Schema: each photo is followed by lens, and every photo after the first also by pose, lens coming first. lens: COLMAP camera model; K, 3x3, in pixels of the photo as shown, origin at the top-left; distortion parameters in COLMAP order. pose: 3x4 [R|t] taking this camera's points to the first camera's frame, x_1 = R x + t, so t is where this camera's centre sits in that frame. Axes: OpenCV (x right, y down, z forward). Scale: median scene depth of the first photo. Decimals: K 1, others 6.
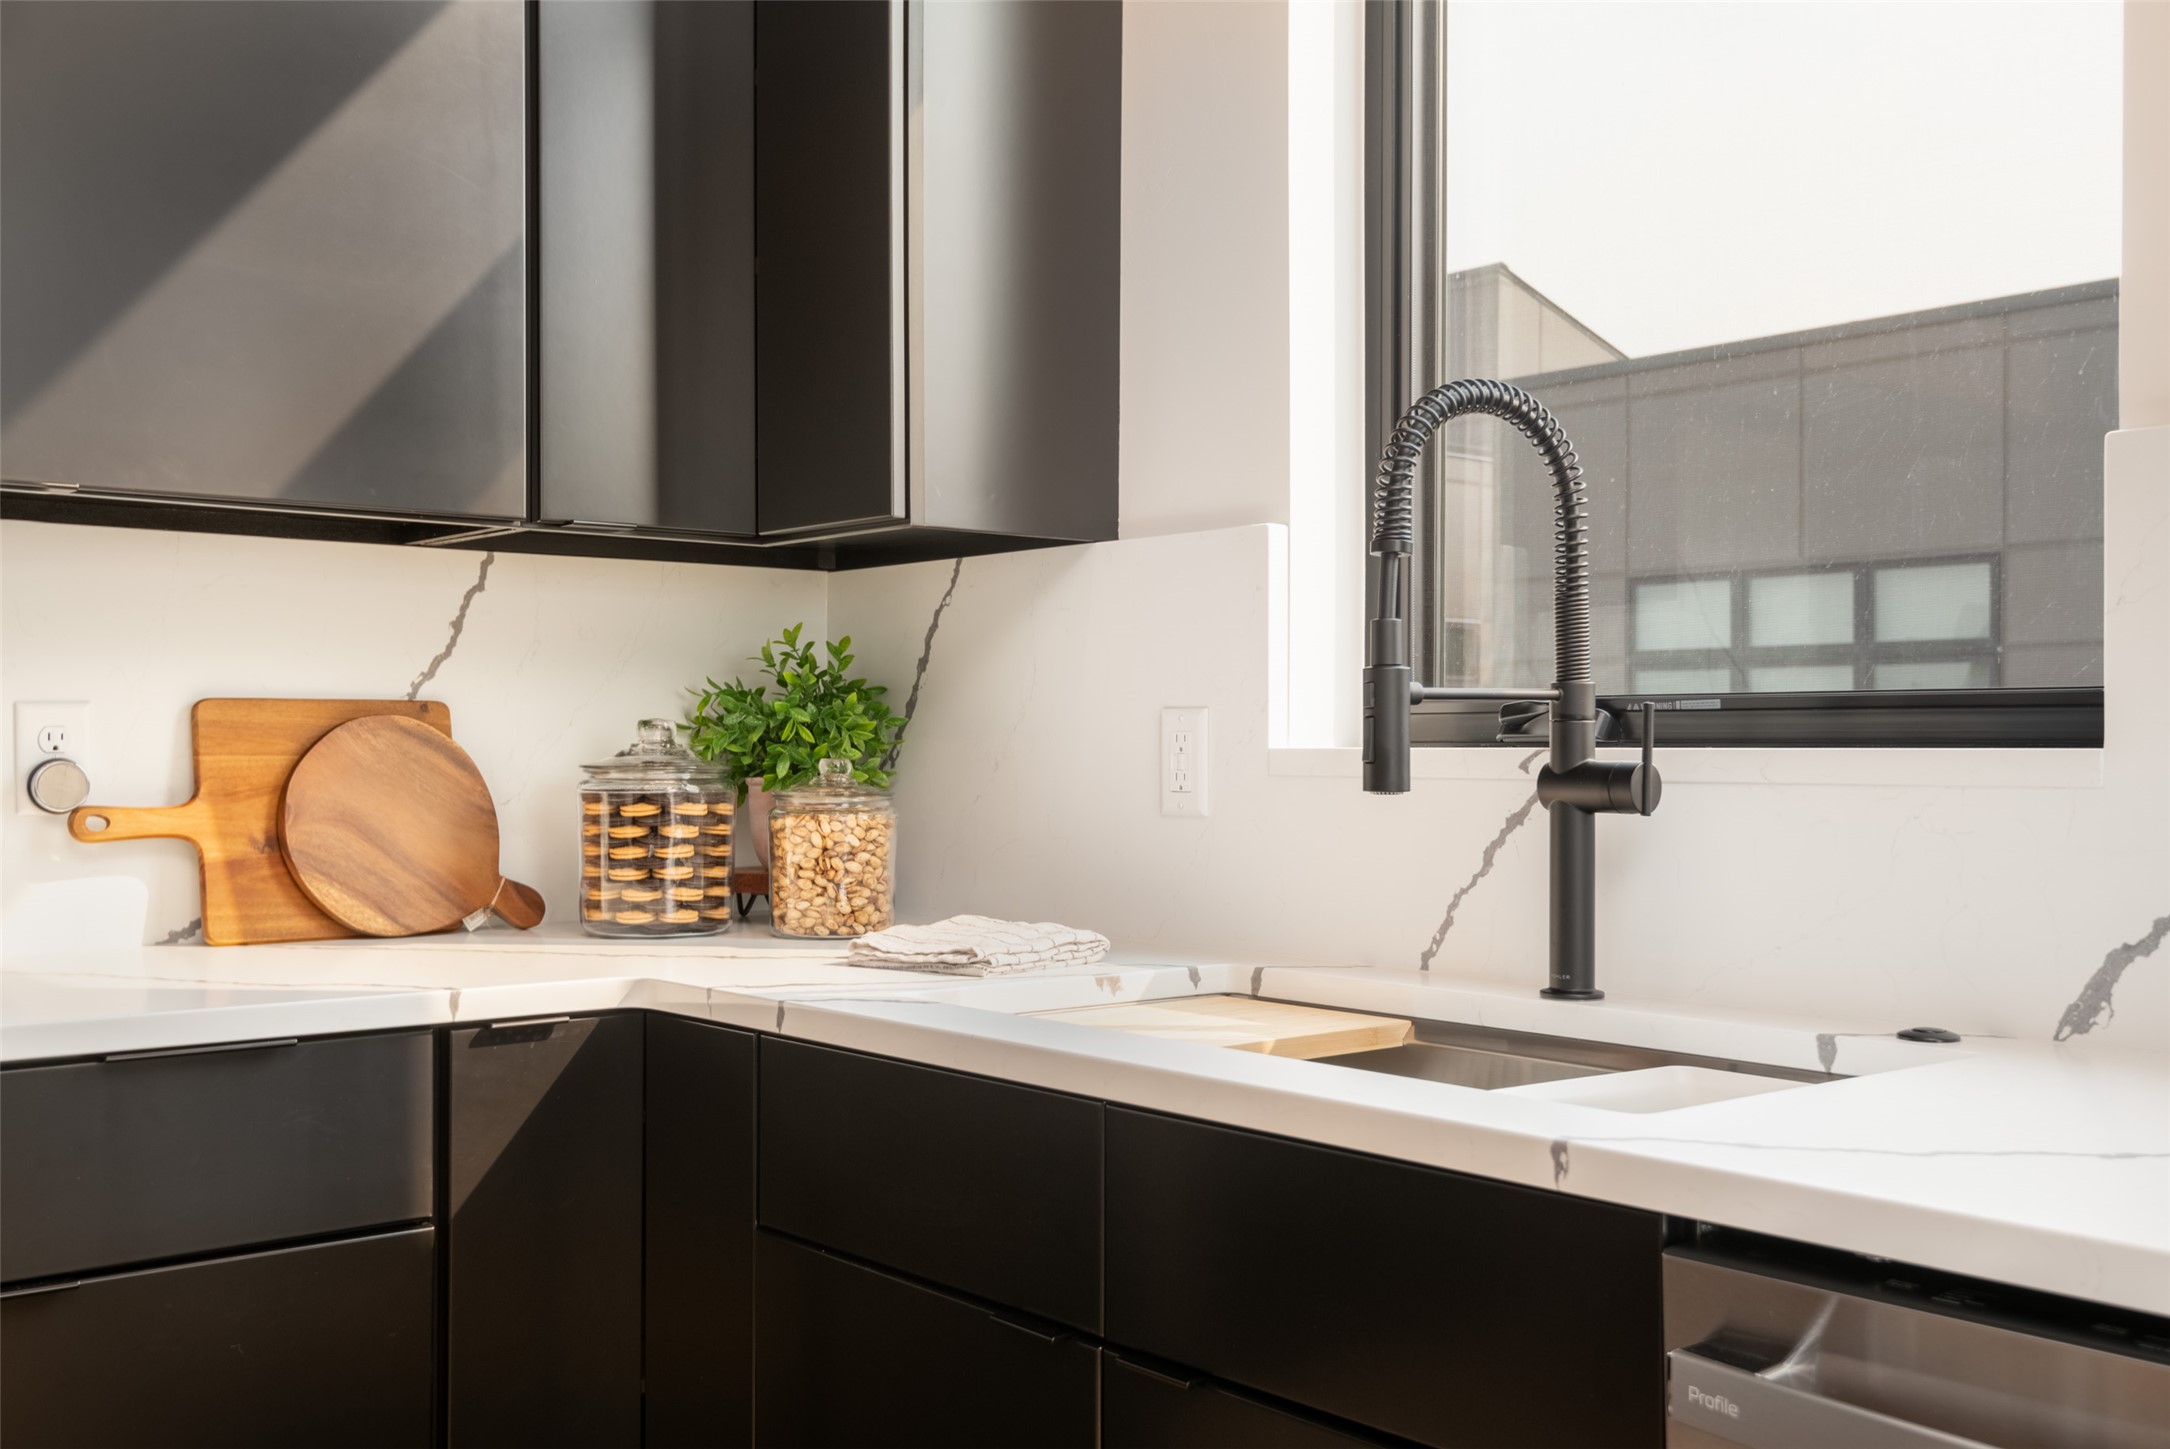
lens RADIAL K [[2160.6, 0, 1085.0], [0, 2160.6, 724.5], [0, 0, 1]] dist [0.010522, 0.012218]
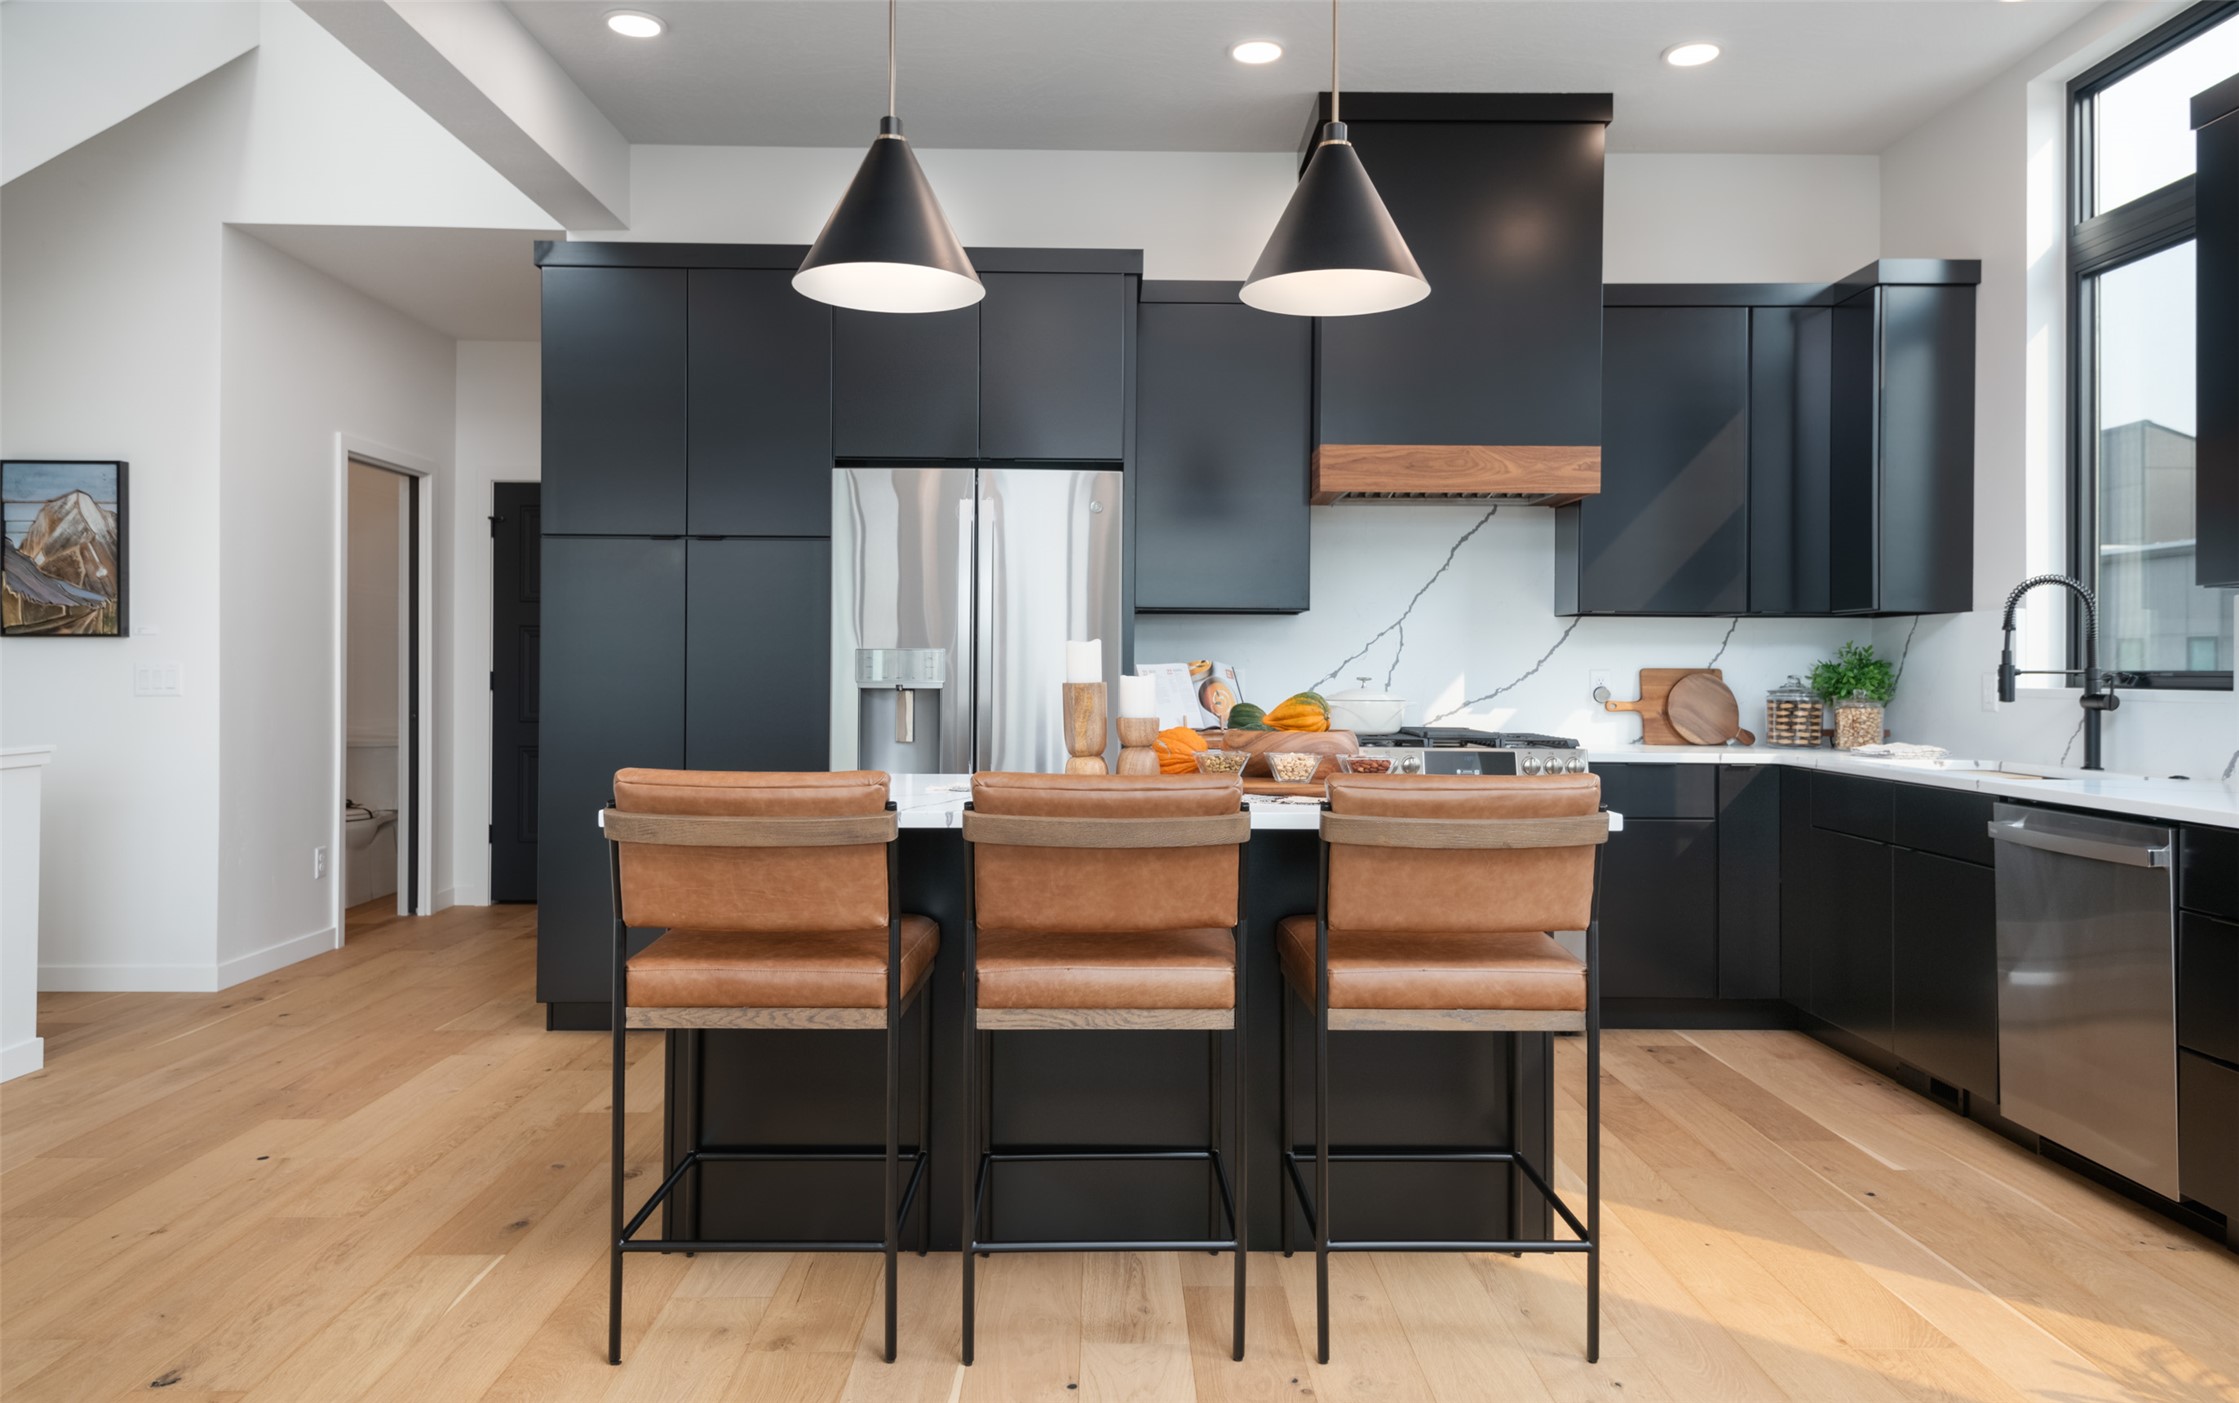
lens RADIAL K [[1523.8, 0, 1127.7], [0, 1523.8, 677.1], [0, 0, 1]] dist [0.015506, -0.003572]
pose [[0.782446, 0.006349, -0.622686, 0.395565], [0.000026, 0.999948, 0.010229, -0.021873], [0.622718, -0.008019, 0.782405, -1.218812]]
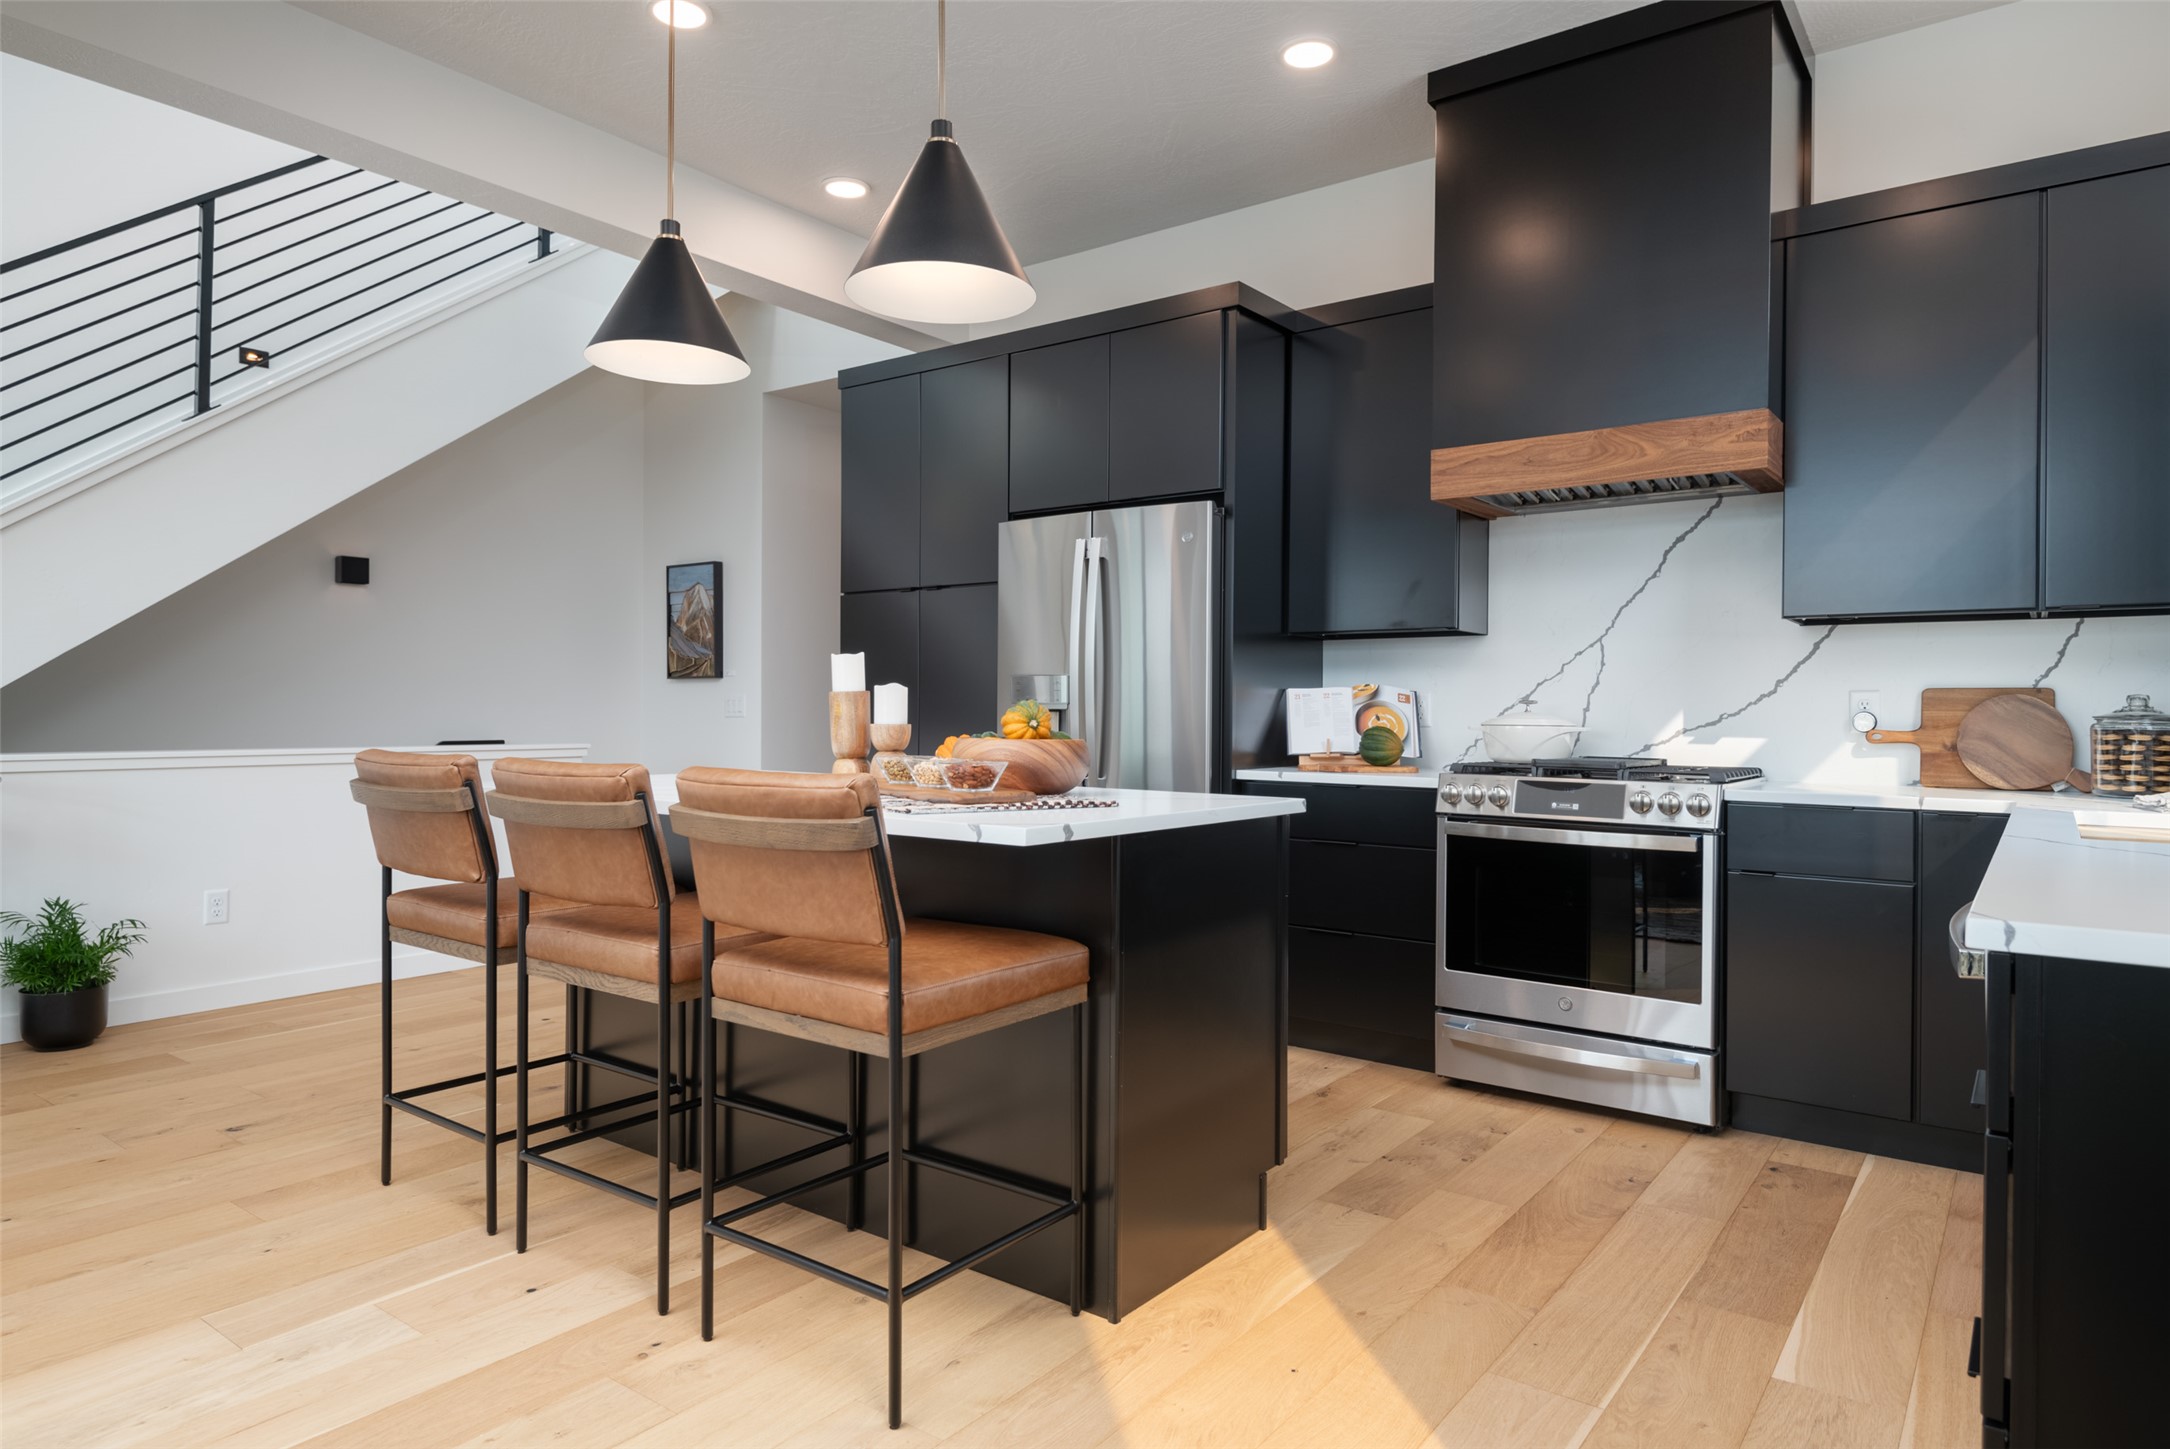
lens RADIAL K [[1289.4, 0, 1085.0], [0, 1289.4, 724.5], [0, 0, 1]] dist [0.045566, -0.055704]
pose [[0.235322, 0.010251, -0.971863, 0.796829], [-0.000627, 0.999946, 0.010395, 0.014131], [0.971917, -0.001837, 0.235316, -0.286824]]
